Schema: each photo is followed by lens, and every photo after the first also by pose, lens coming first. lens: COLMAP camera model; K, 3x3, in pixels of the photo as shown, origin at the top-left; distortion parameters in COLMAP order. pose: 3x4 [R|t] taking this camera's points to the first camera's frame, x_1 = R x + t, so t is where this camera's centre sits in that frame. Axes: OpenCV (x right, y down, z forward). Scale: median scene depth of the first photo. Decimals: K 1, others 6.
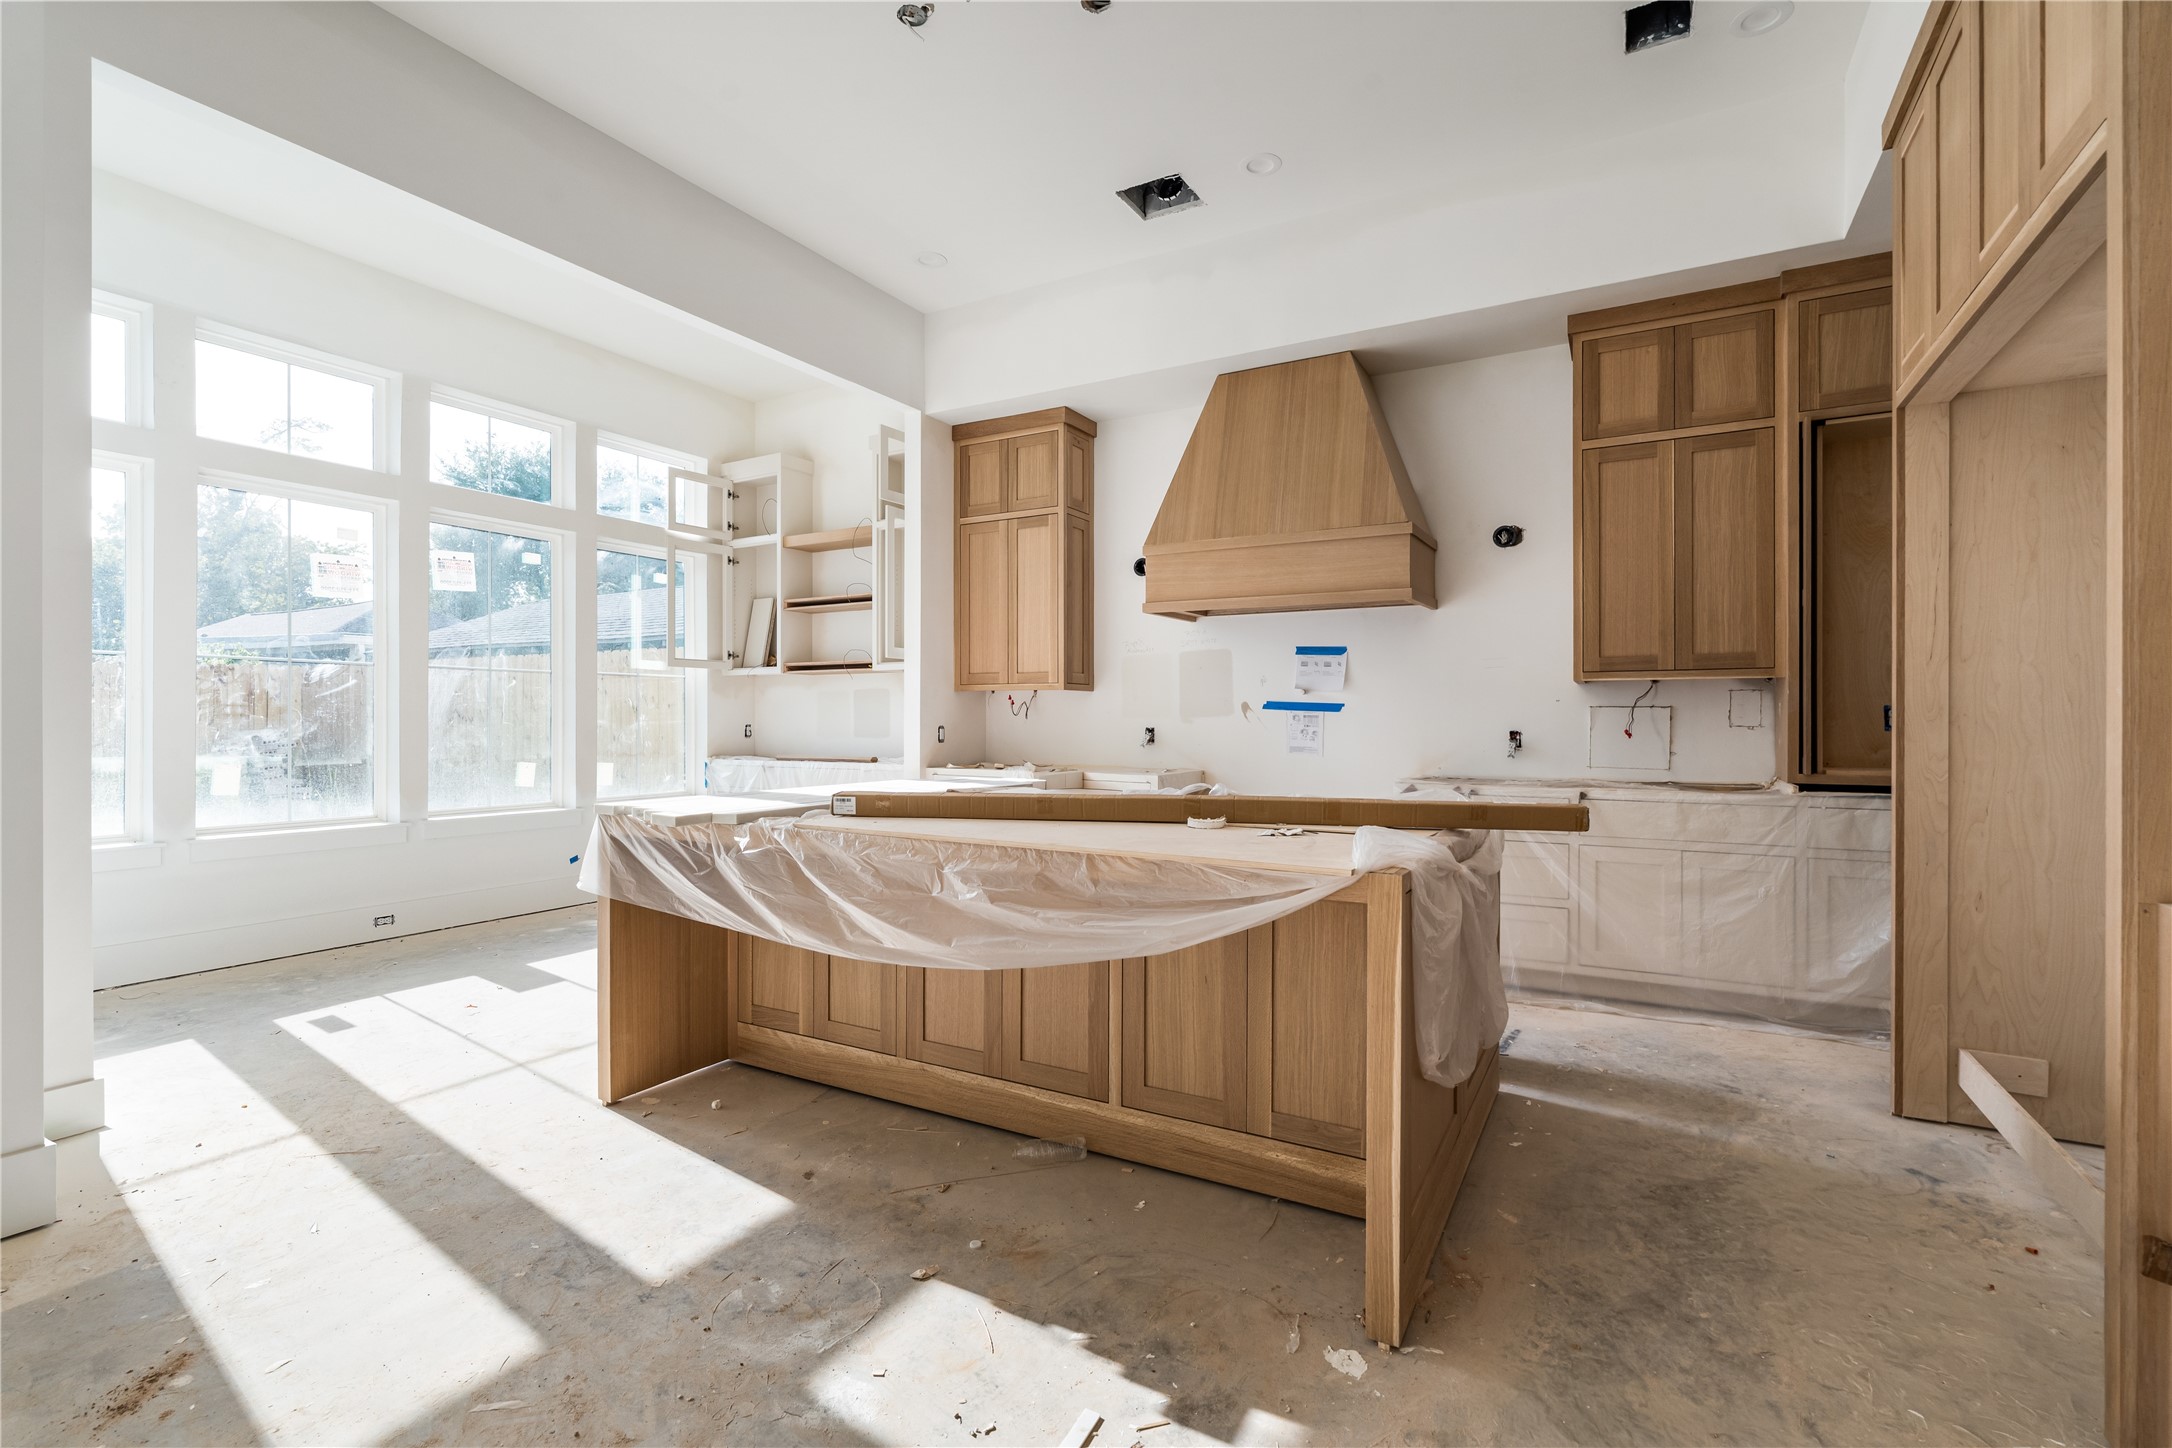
lens RADIAL K [[974.1, 0, 1097.0], [0, 974.1, 720.3], [0, 0, 1]] dist [-0.007971, 0.000241]
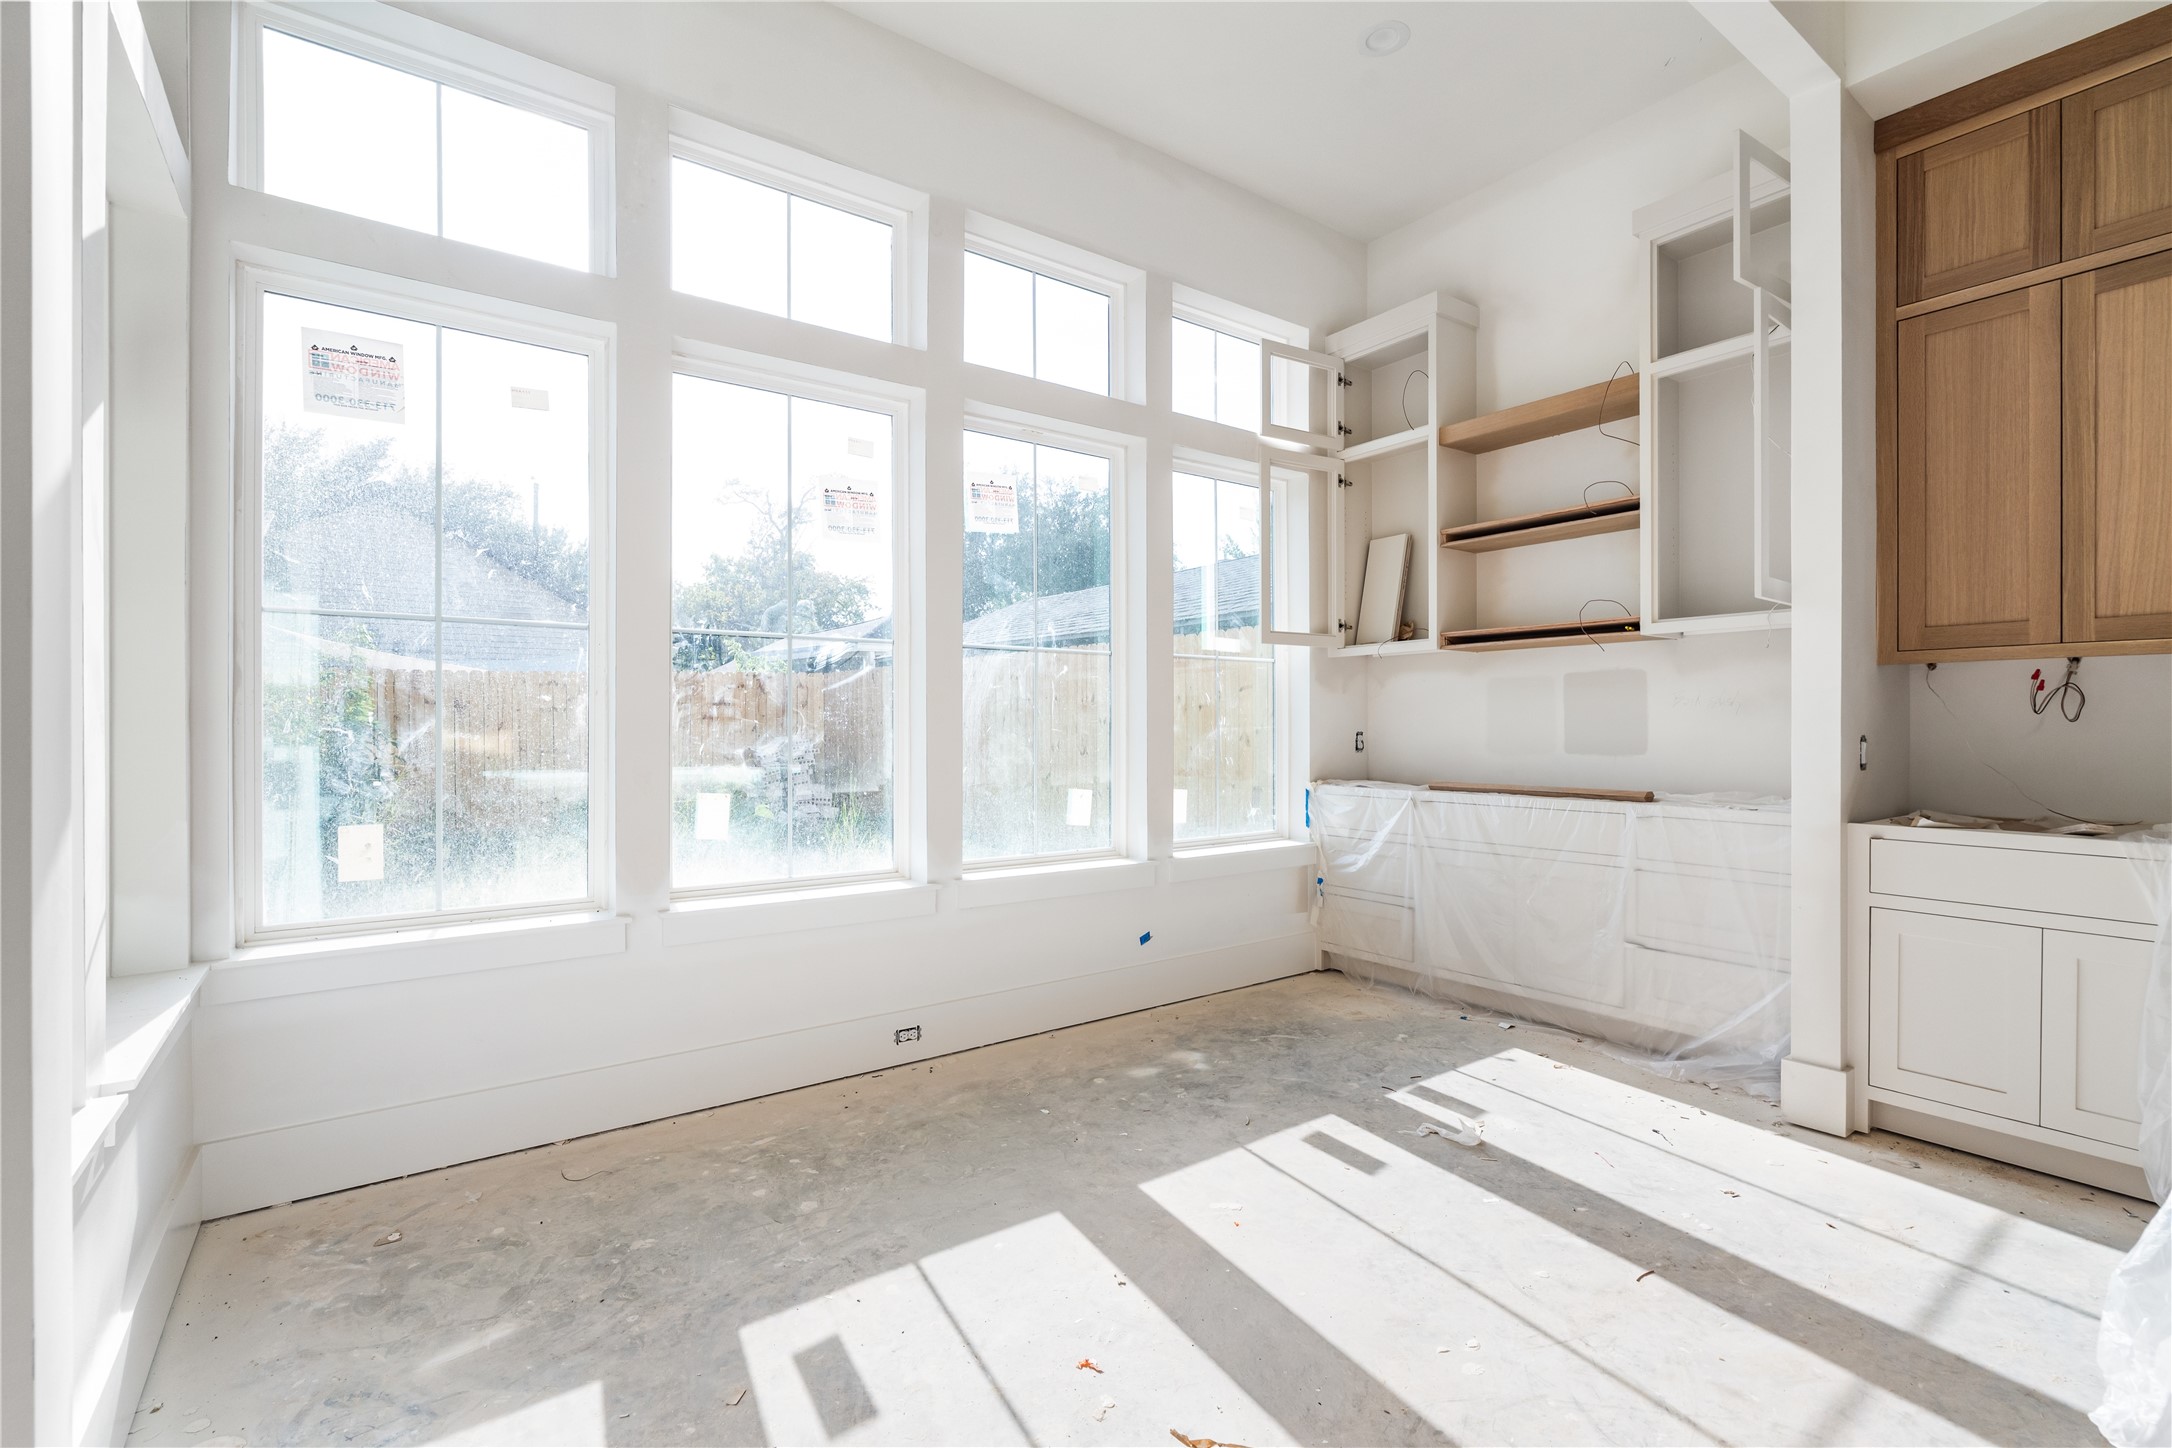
lens RADIAL K [[977.4, 0, 1086.0], [0, 977.4, 724.0], [0, 0, 1]] dist [-0.005544, -0.000281]
pose [[0.908654, -0.001560, -0.417547, -0.317752], [0.001160, 0.999999, -0.001213, -0.000461], [0.417548, 0.000618, 0.908655, 0.409404]]
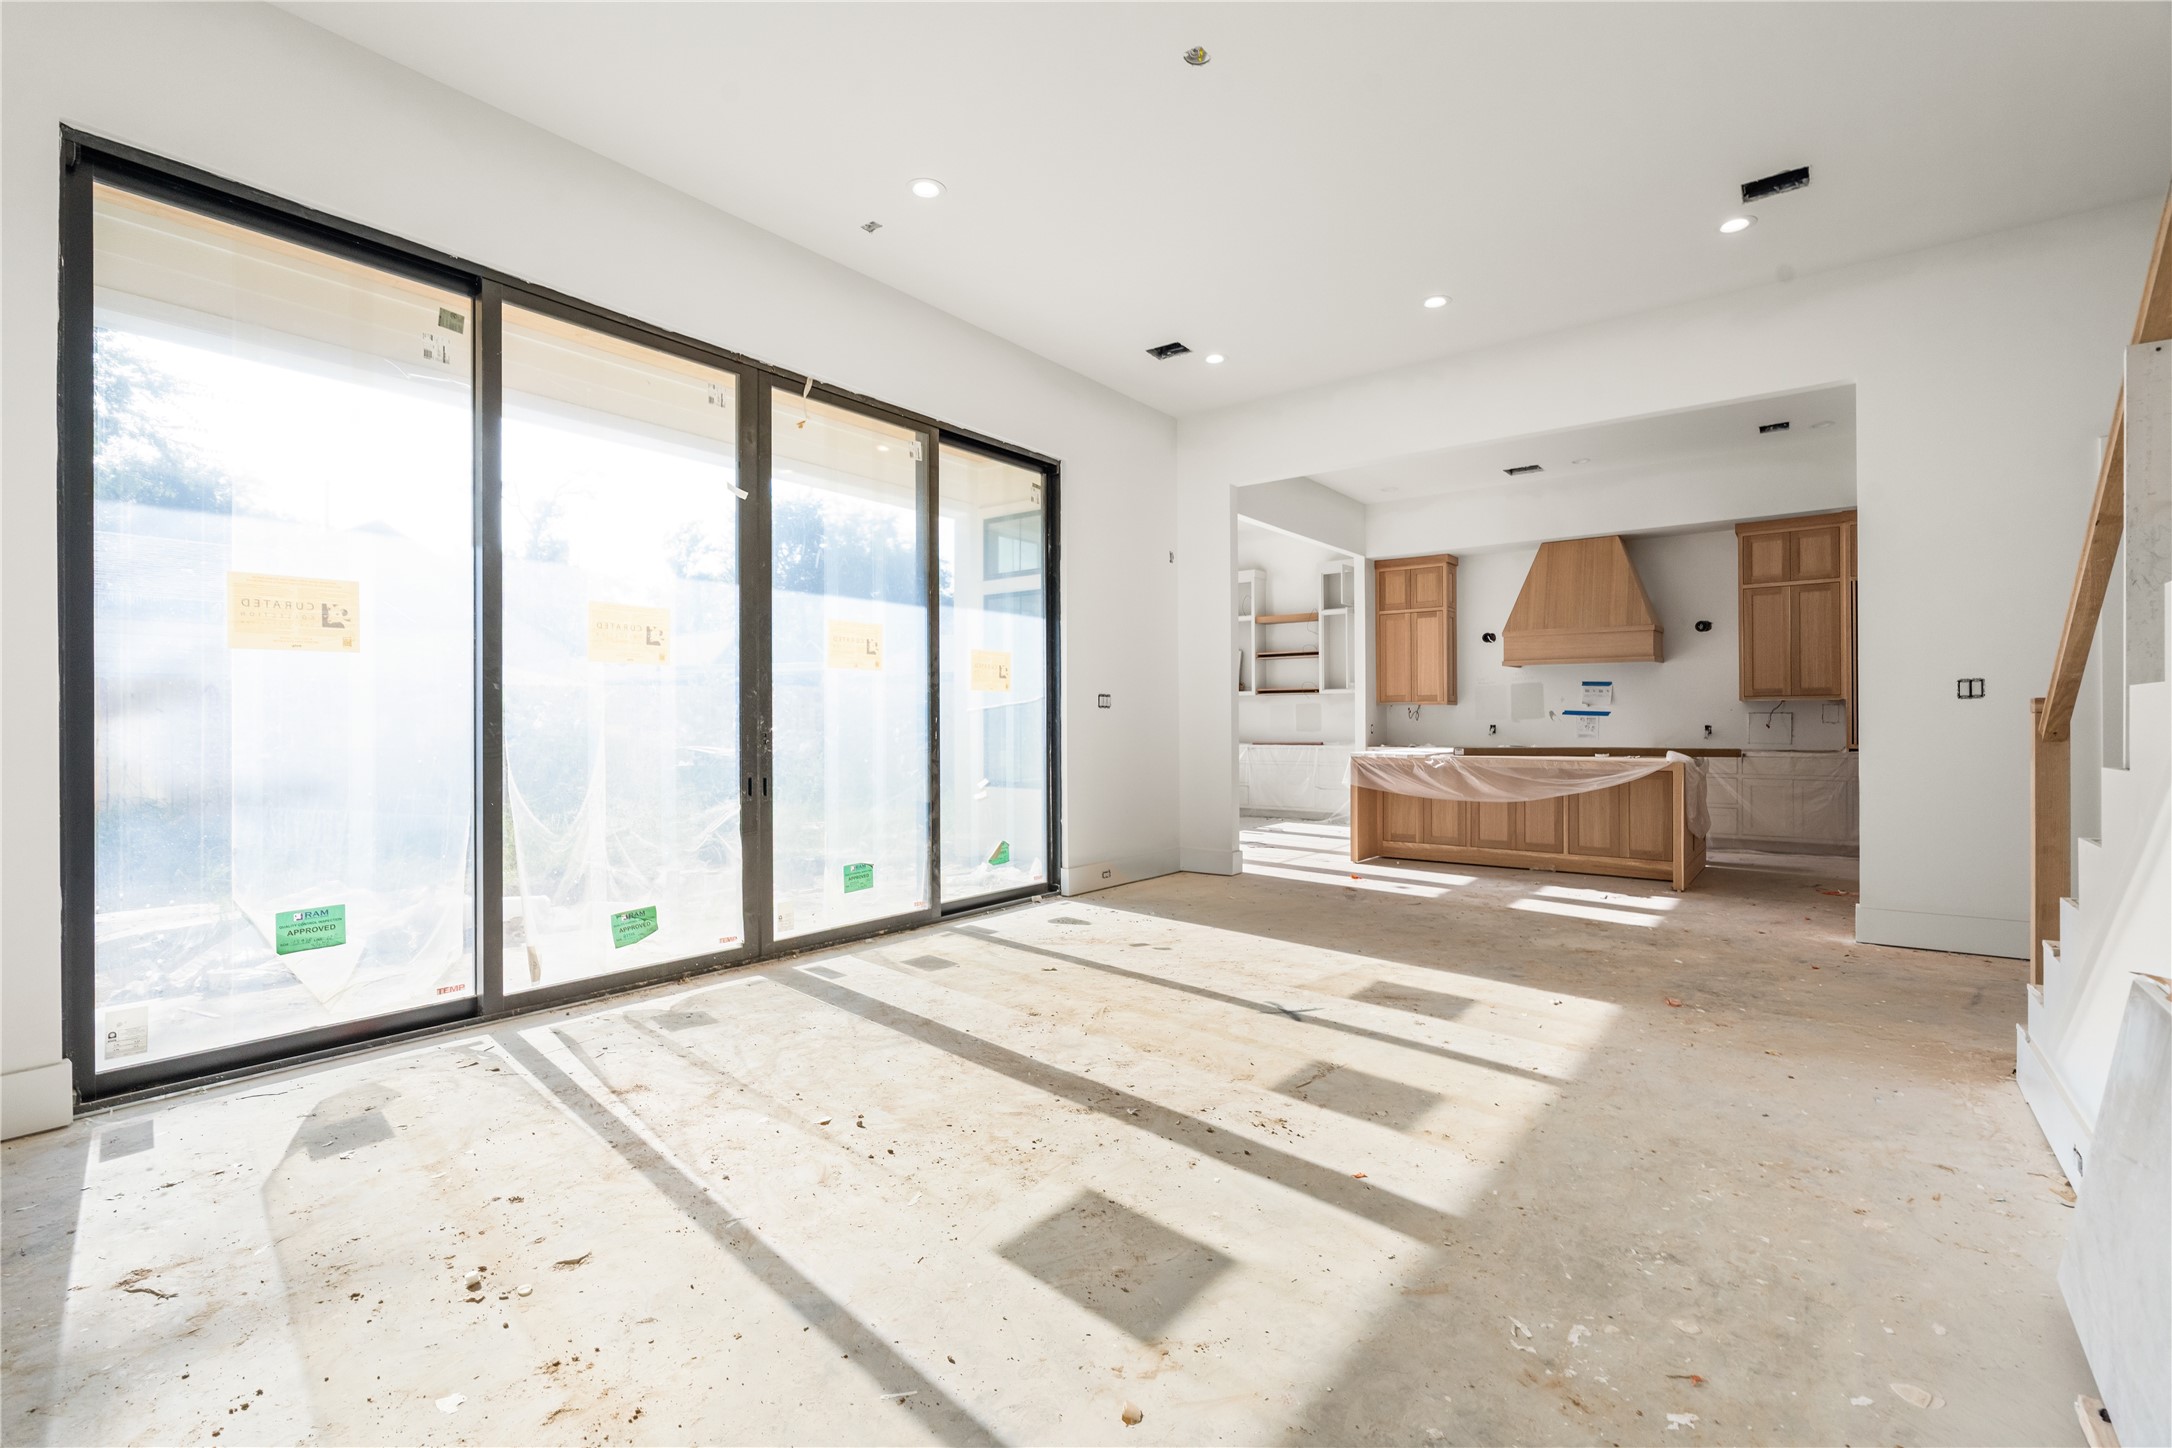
lens RADIAL K [[974.1, 0, 1097.0], [0, 974.1, 720.3], [0, 0, 1]] dist [-0.007971, 0.000241]
pose [[0.990132, -0.005260, -0.140041, -0.427981], [0.004990, 0.999985, -0.002276, -0.000737], [0.140051, 0.001554, 0.990143, -0.922002]]
